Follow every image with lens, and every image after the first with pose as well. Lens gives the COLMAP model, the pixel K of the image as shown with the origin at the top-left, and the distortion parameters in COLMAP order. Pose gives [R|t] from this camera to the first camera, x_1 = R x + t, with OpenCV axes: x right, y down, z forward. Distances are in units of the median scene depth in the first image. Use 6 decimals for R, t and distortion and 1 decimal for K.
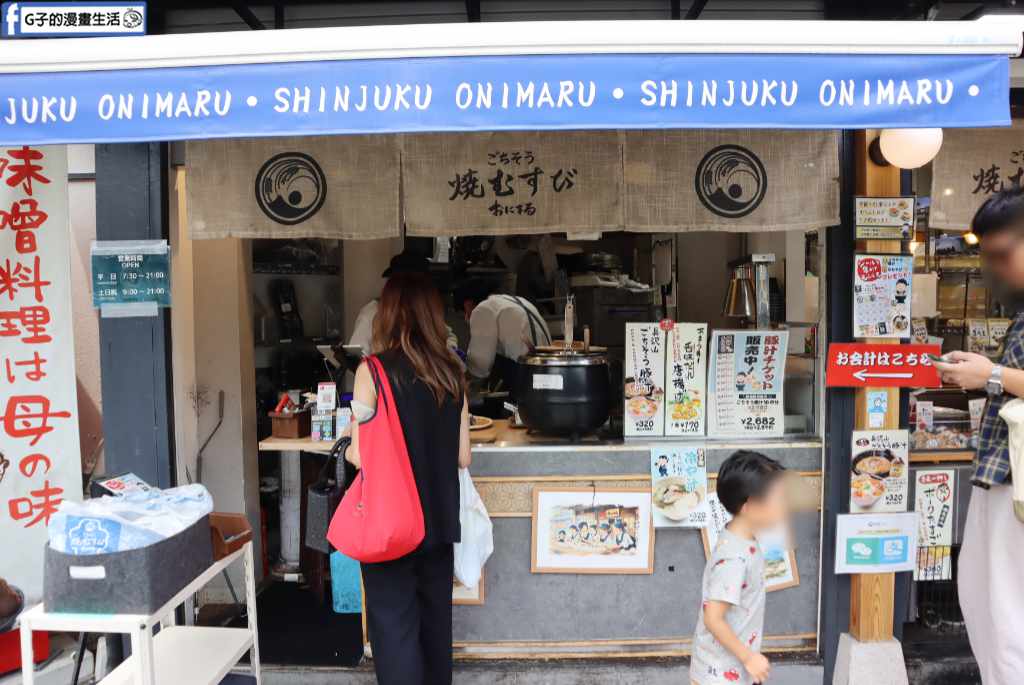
lens RADIAL K [[737.4, 0, 510.8], [0, 737.4, 344.4], [0, 0, 1]] dist [-0.108077, 0.059114]
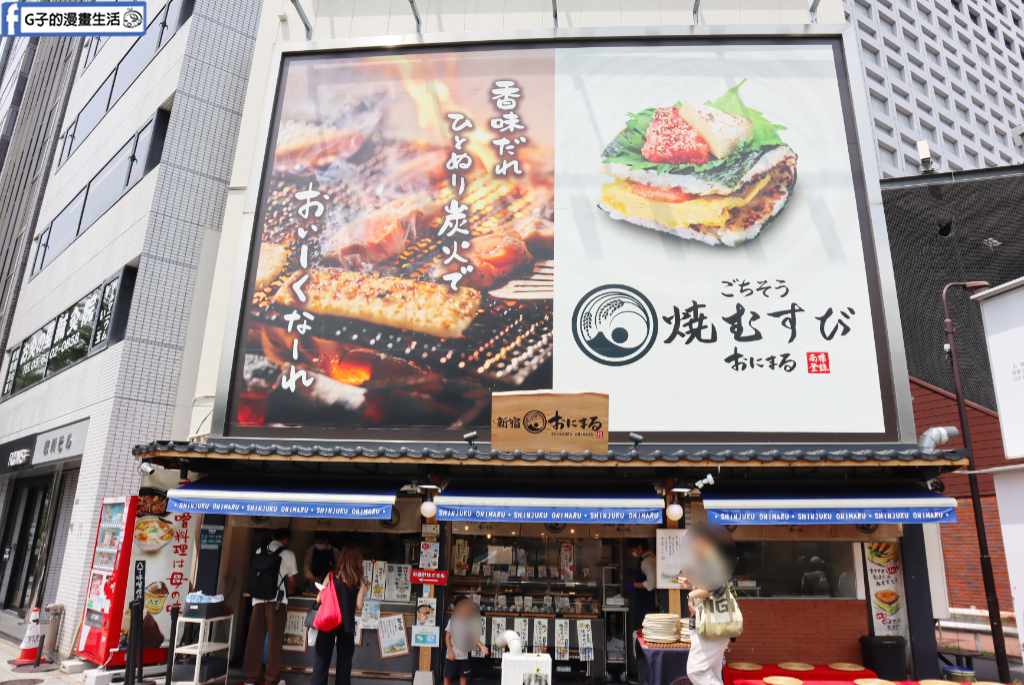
lens RADIAL K [[737.4, 0, 510.0], [0, 737.4, 341.4], [0, 0, 1]] dist [-0.108077, 0.059114]
pose [[0.995341, 0.010923, -0.095794, 1.169357], [-0.040598, 0.948664, -0.313669, 0.036600], [0.087450, 0.316097, 0.944688, -2.346673]]
